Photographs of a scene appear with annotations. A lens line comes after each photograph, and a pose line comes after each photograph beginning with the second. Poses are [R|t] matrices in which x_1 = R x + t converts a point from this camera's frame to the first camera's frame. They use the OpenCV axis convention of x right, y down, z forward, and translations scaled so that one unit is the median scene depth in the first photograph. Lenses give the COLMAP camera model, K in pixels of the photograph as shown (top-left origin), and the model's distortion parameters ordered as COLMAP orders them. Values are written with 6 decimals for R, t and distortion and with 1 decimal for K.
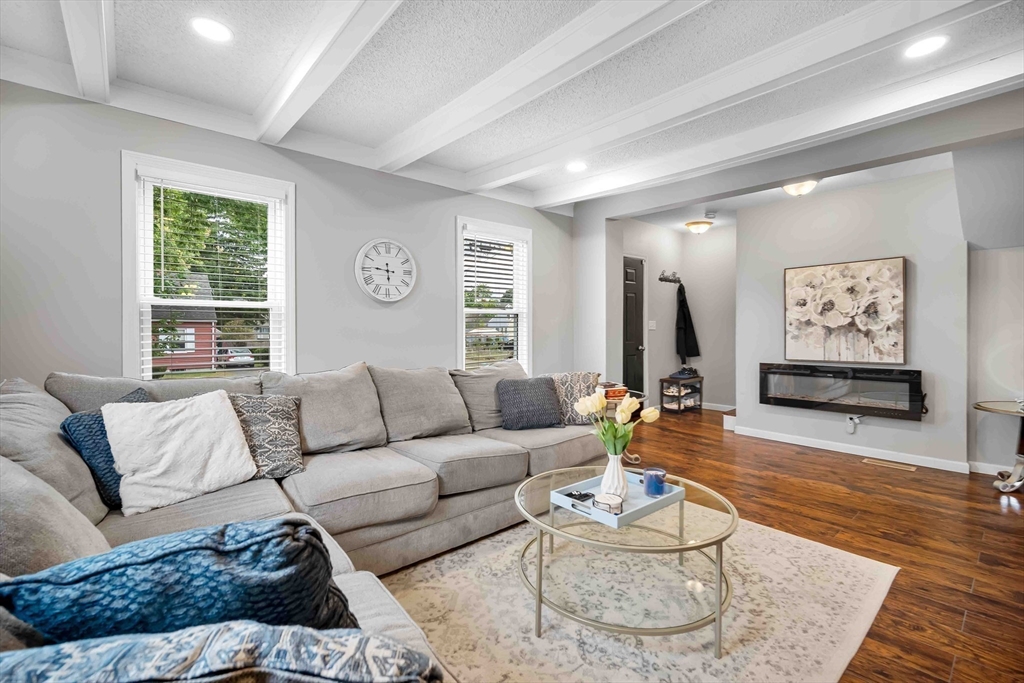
lens RADIAL K [[449.6, 0, 506.5], [0, 449.6, 332.8], [0, 0, 1]] dist [-0.016329, 0.003680]
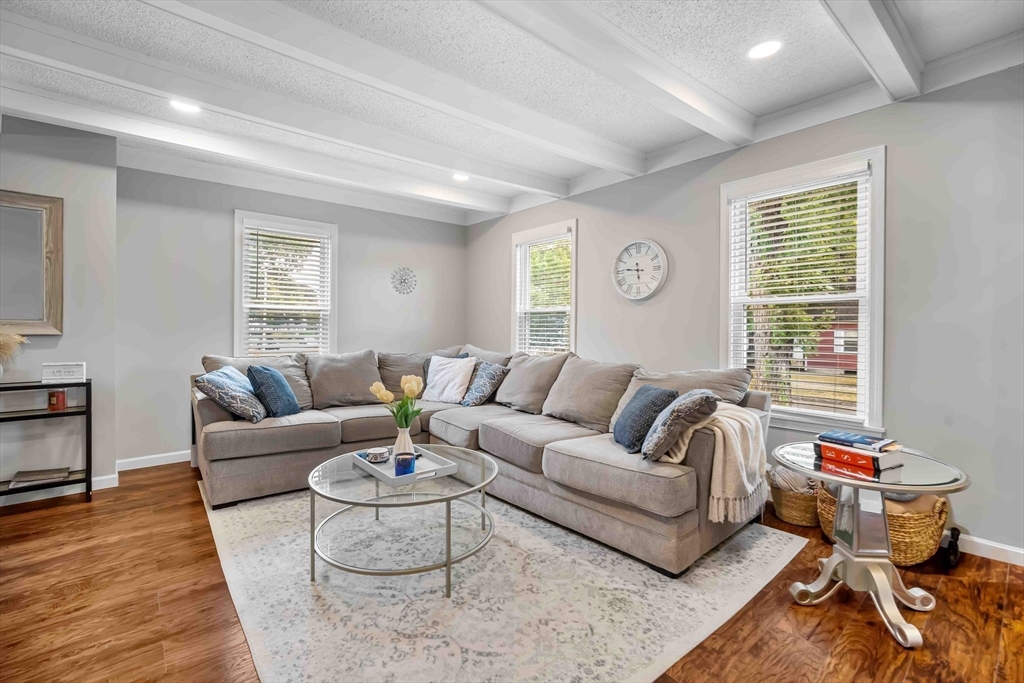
lens RADIAL K [[449.6, 0, 510.5], [0, 449.6, 336.3], [0, 0, 1]] dist [-0.016329, 0.003680]
pose [[0.004374, 0.027340, -0.999617, 0.802720], [-0.007927, 0.999596, 0.027305, -0.009901], [0.999959, 0.007804, 0.004589, 0.714314]]
